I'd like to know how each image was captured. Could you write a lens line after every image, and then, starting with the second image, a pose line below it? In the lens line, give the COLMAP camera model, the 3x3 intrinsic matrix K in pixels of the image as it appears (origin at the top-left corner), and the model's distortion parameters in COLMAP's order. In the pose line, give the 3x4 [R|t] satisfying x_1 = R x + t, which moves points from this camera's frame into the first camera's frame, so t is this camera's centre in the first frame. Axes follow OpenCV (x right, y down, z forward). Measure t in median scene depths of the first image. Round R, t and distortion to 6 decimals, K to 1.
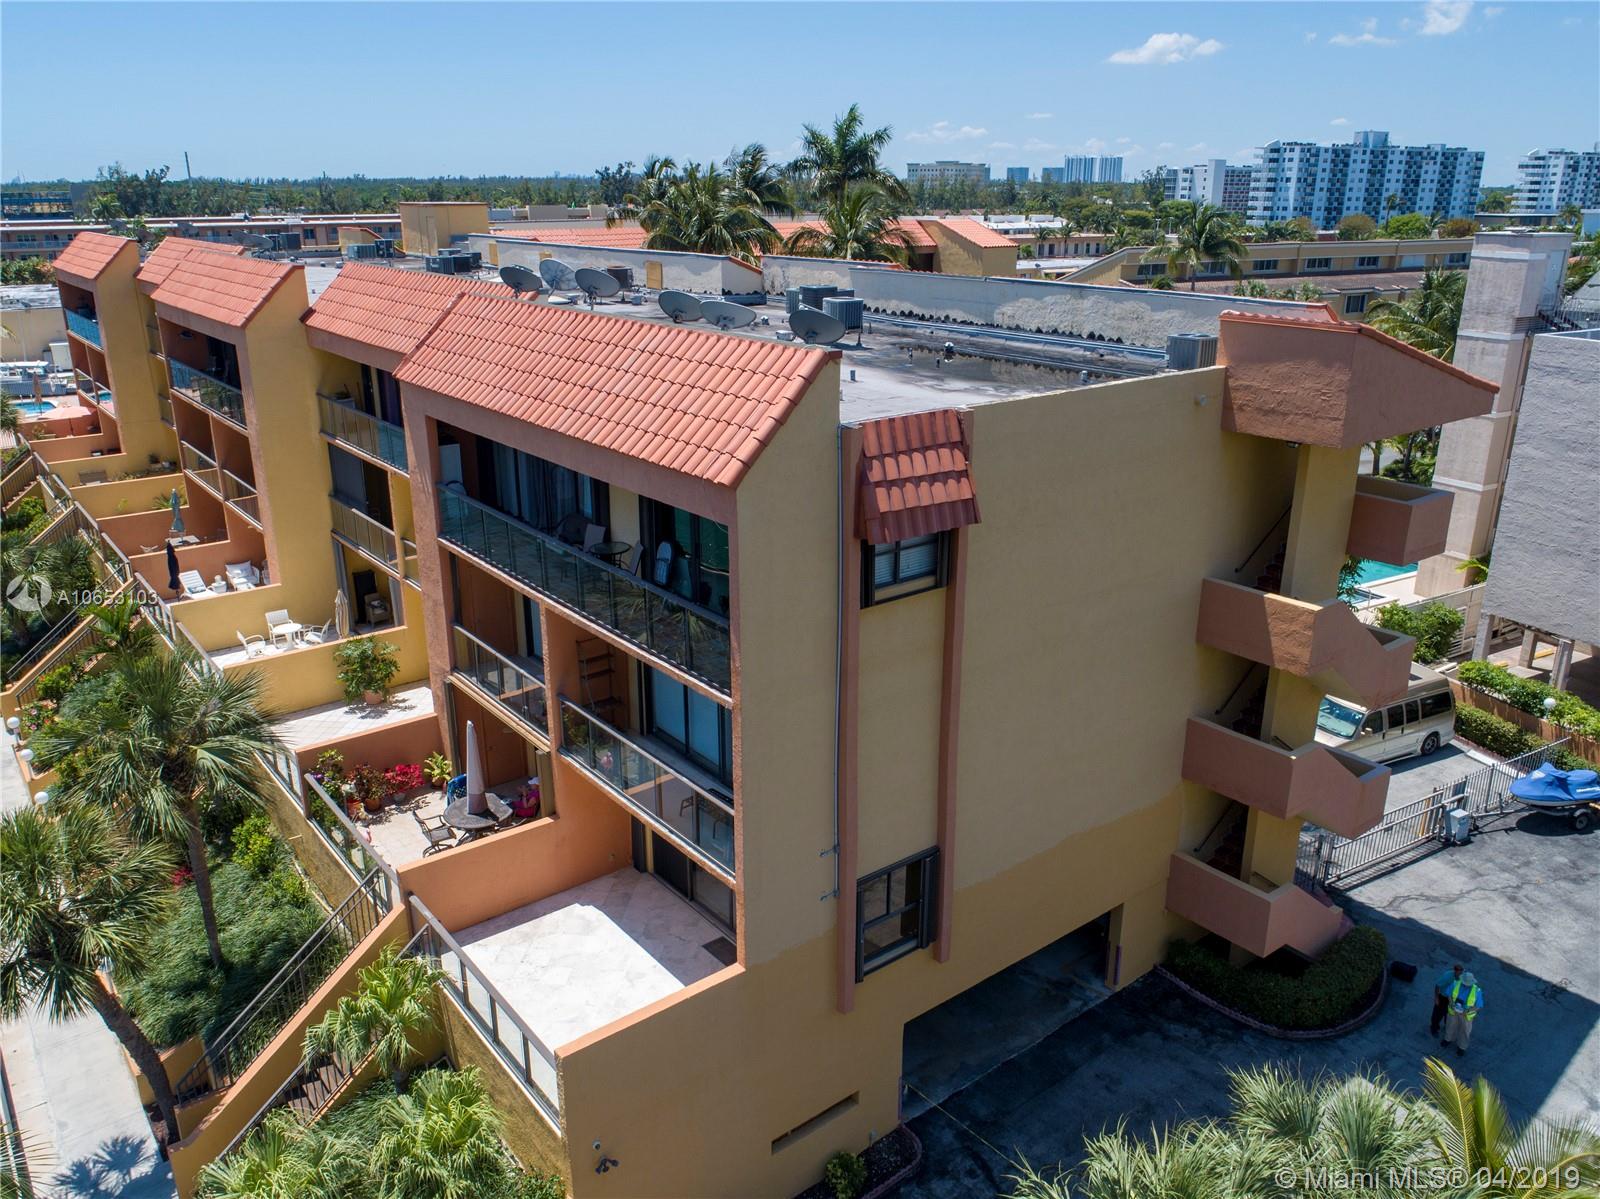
lens RADIAL K [[1178.3, 0, 800.0], [0, 1178.3, 599.5], [0, 0, 1]] dist [-0.027671, 0.007143]
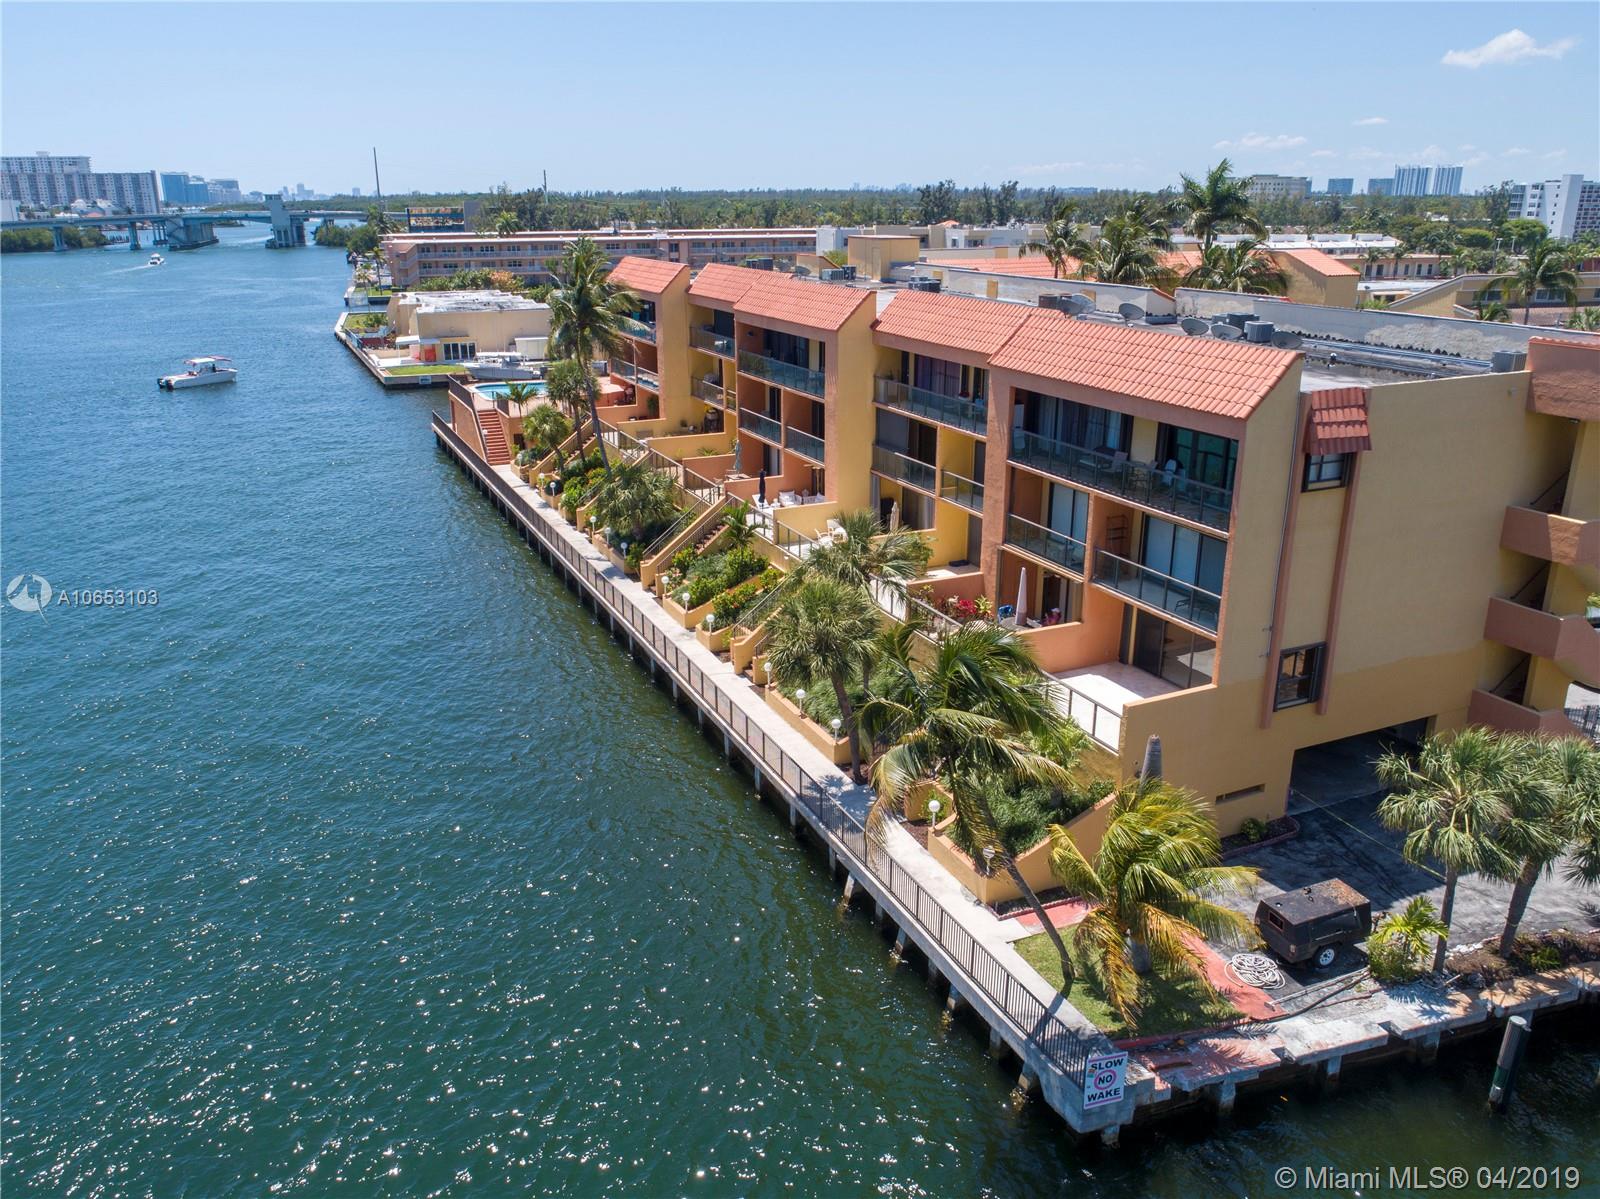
lens RADIAL K [[1178.3, 0, 800.0], [0, 1178.3, 599.5], [0, 0, 1]] dist [-0.027671, 0.007143]
pose [[0.971832, 0.072239, -0.224332, -0.192159], [-0.074218, 0.997242, -0.000391, 0.157208], [0.223685, 0.017030, 0.974513, -0.648088]]
